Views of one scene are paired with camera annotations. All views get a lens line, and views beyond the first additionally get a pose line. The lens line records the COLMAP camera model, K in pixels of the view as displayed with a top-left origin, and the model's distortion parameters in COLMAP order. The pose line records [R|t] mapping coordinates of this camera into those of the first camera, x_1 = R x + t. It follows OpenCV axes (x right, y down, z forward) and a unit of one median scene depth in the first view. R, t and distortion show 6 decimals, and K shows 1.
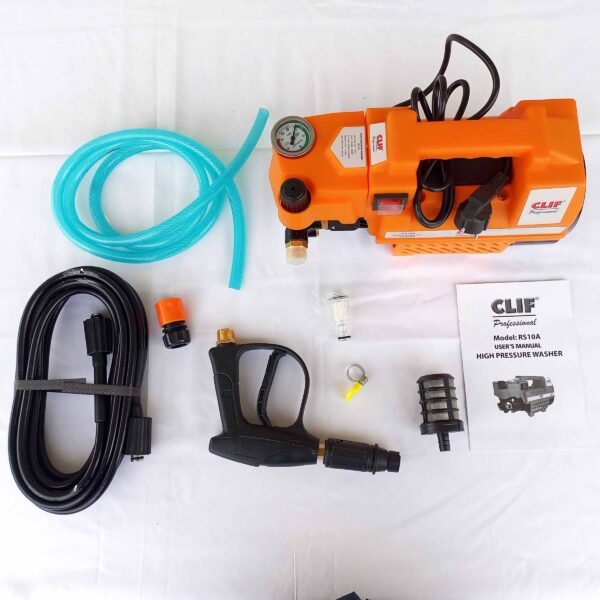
lens RADIAL K [[603.8, 0, 300.0], [0, 603.8, 300.0], [0, 0, 1]] dist [0.018259, -0.003558]
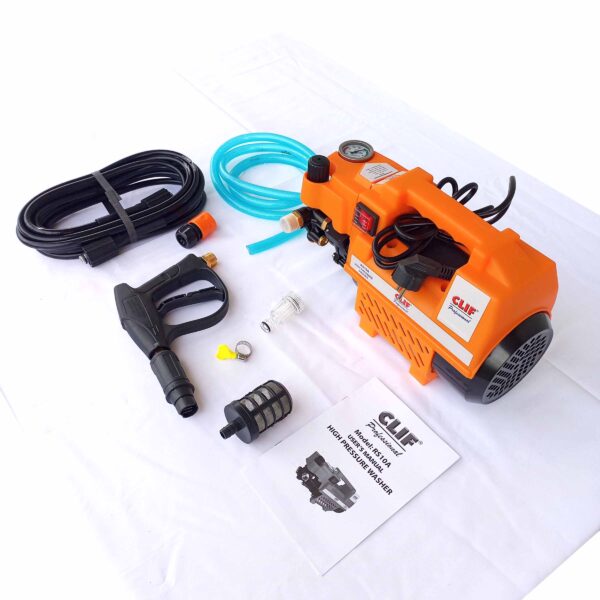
lens RADIAL K [[603.8, 0, 300.0], [0, 603.8, 300.0], [0, 0, 1]] dist [0.018259, -0.003558]
pose [[0.593424, 0.622962, -0.509673, 0.638240], [-0.794768, 0.553626, -0.248682, 0.260591], [0.127249, 0.552645, 0.823645, 0.104197]]
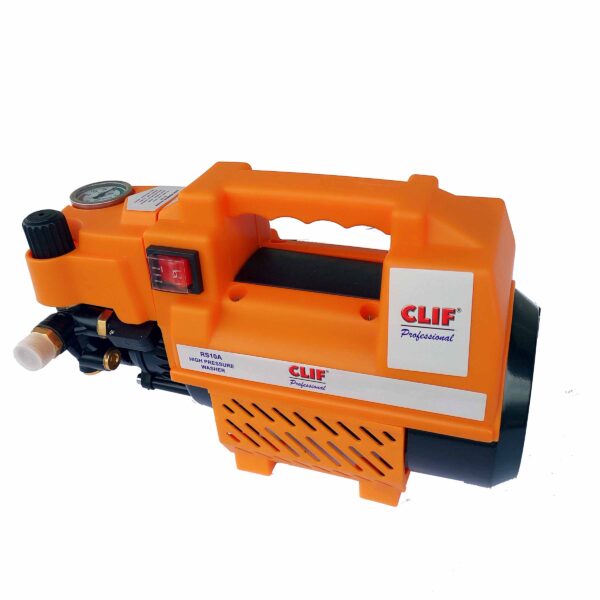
lens RADIAL K [[603.8, 0, 300.0], [0, 603.8, 300.0], [0, 0, 1]] dist [0.018259, -0.003558]
pose [[0.936207, 0.158330, -0.313765, 0.393485], [-0.330465, 0.700455, -0.632578, 0.173848], [0.119622, 0.695912, 0.708094, 0.508206]]
